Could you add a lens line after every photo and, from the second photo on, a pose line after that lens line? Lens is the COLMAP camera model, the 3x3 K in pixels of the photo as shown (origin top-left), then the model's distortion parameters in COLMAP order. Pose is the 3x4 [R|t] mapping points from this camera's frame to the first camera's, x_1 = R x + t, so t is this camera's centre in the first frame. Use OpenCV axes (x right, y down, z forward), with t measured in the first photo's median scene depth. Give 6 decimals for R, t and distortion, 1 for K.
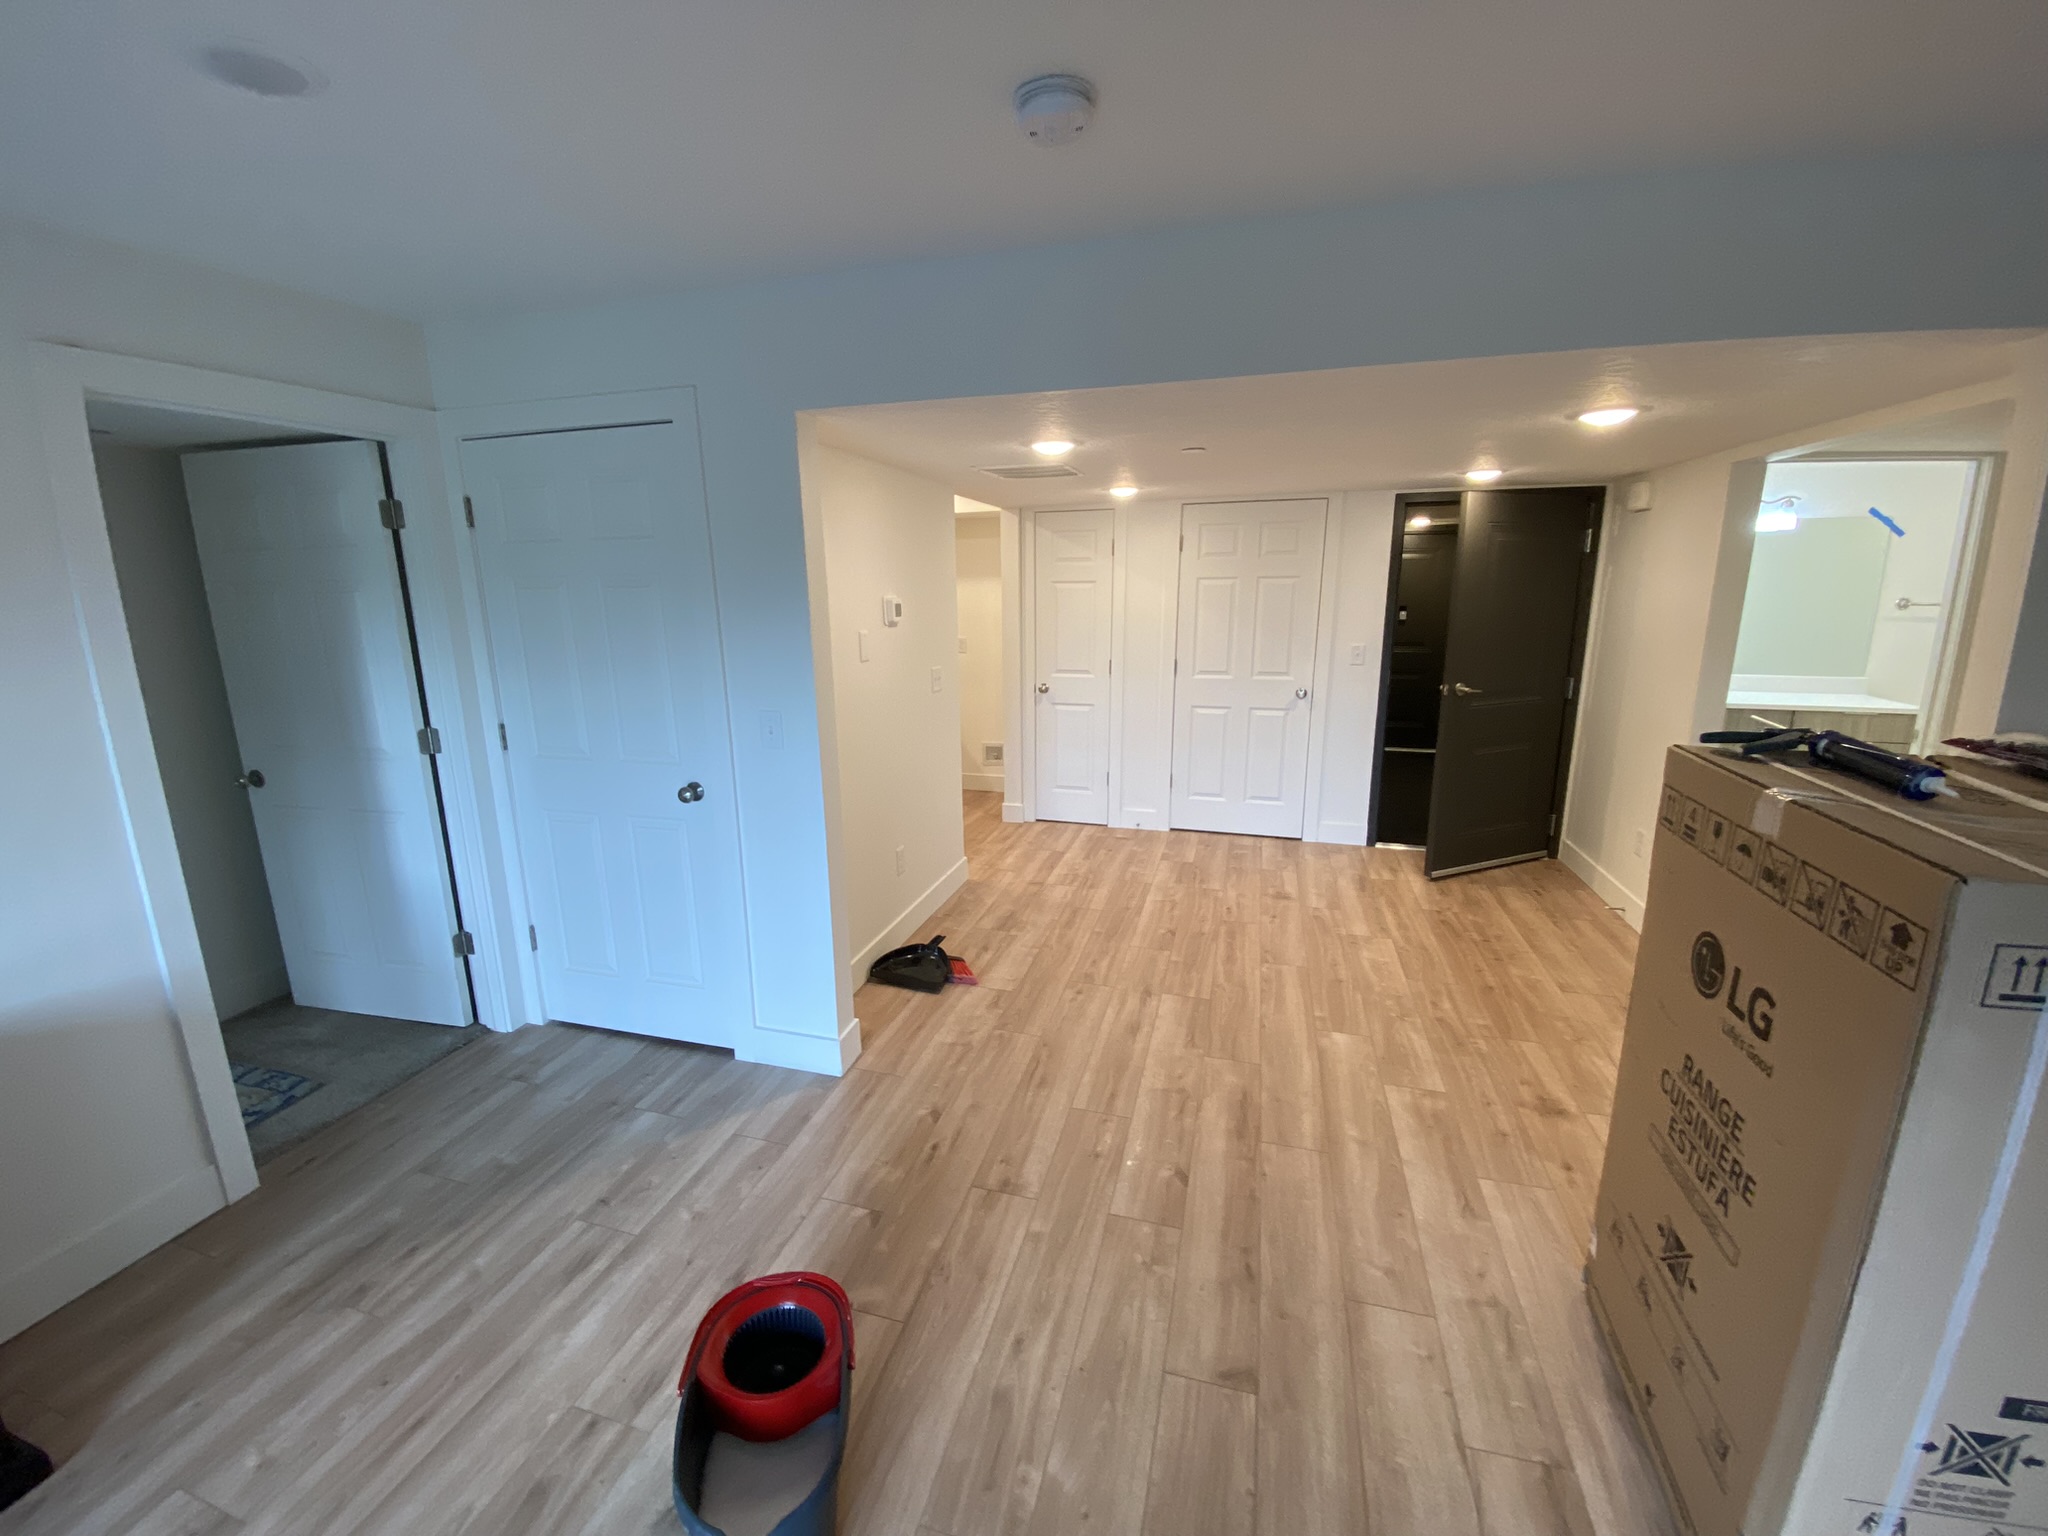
lens RADIAL K [[806.6, 0, 1018.1], [0, 806.6, 760.6], [0, 0, 1]] dist [-0.000098, -0.019515]
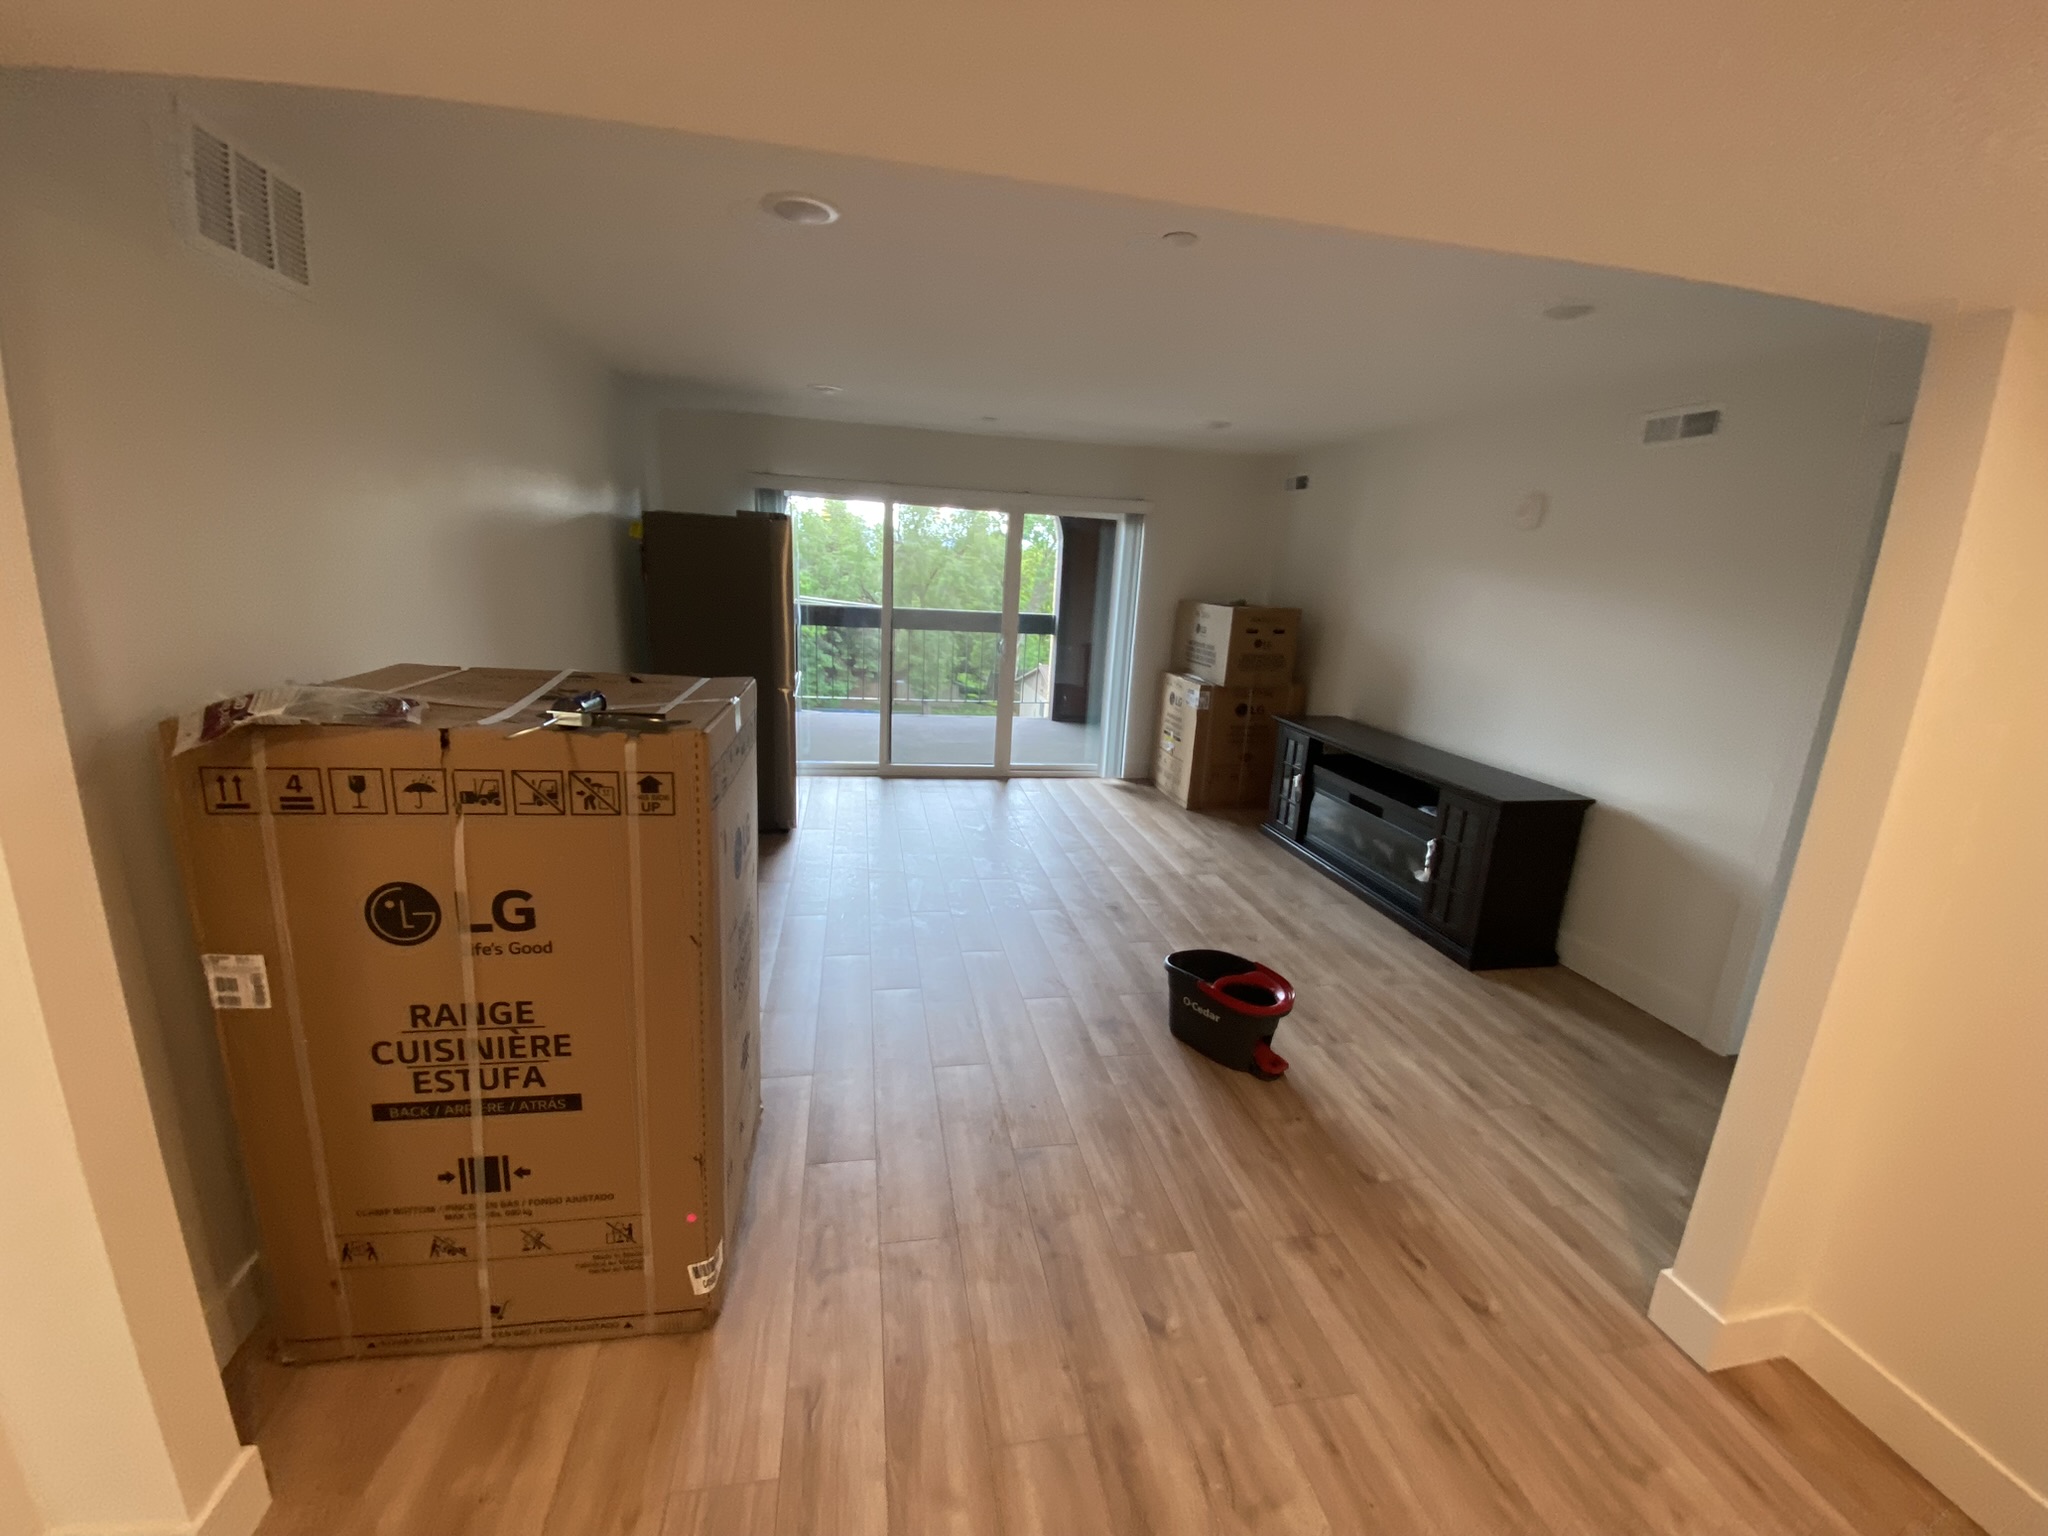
lens RADIAL K [[832.7, 0, 1022.3], [0, 832.7, 753.8], [0, 0, 1]] dist [0.027200, -0.021011]
pose [[-0.884776, 0.075079, -0.459929, 0.683681], [-0.137306, 0.901126, 0.411240, -0.327462], [0.445330, 0.427006, -0.786986, 1.406897]]
